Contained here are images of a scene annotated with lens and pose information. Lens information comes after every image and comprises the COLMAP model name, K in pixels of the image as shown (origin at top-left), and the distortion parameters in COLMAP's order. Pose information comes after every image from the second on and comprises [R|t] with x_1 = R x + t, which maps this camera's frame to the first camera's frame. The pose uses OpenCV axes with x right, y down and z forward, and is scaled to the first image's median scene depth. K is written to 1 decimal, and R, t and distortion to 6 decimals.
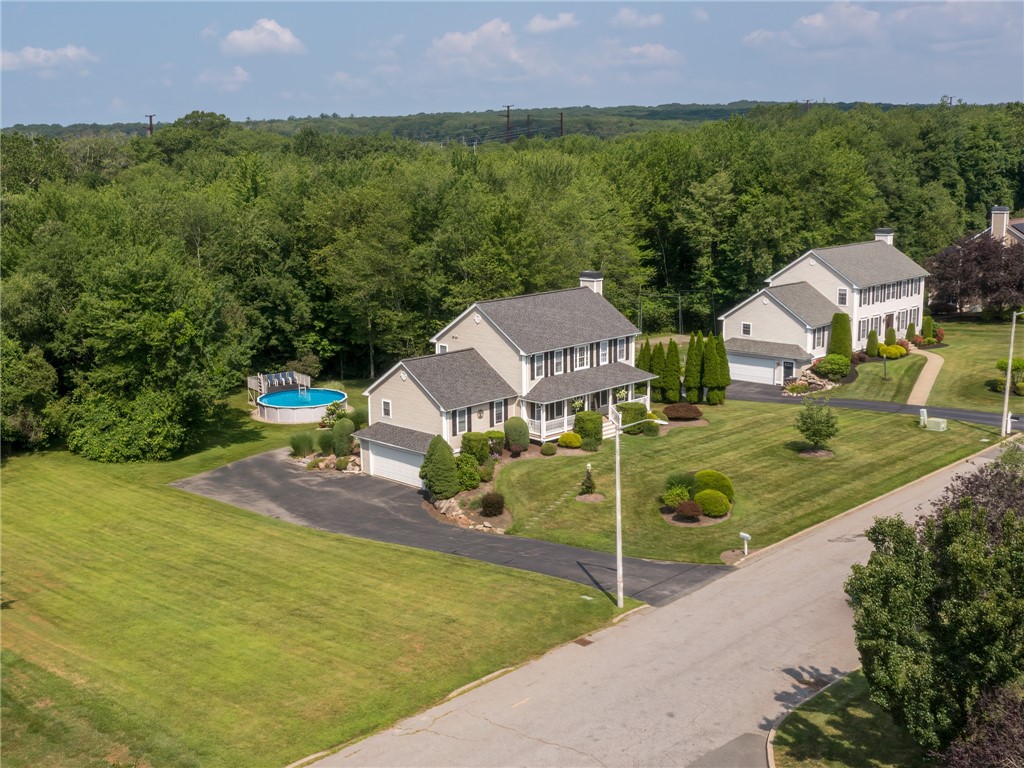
lens RADIAL K [[924.1, 0, 584.0], [0, 924.1, 385.0], [0, 0, 1]] dist [-0.021923, -0.011264]
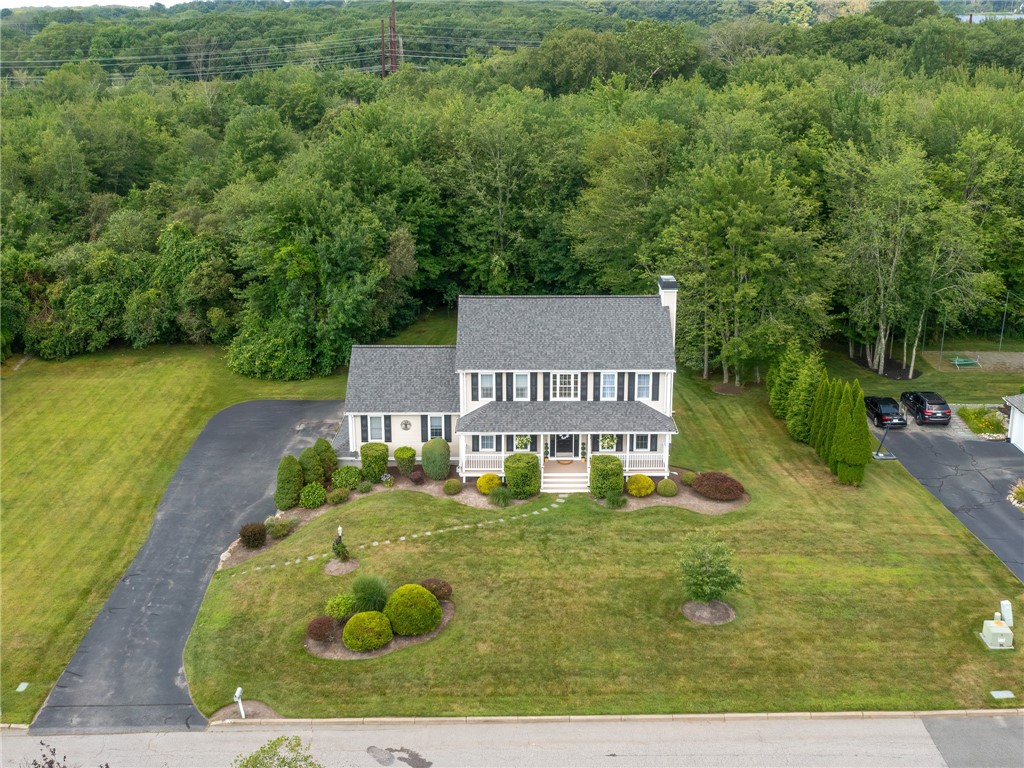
lens RADIAL K [[924.1, 0, 584.0], [0, 924.1, 385.0], [0, 0, 1]] dist [-0.021923, -0.011264]
pose [[0.802077, 0.237159, -0.548113, 0.468343], [-0.192954, 0.971458, 0.137976, -0.150506], [0.565191, -0.004907, 0.824946, 0.352318]]
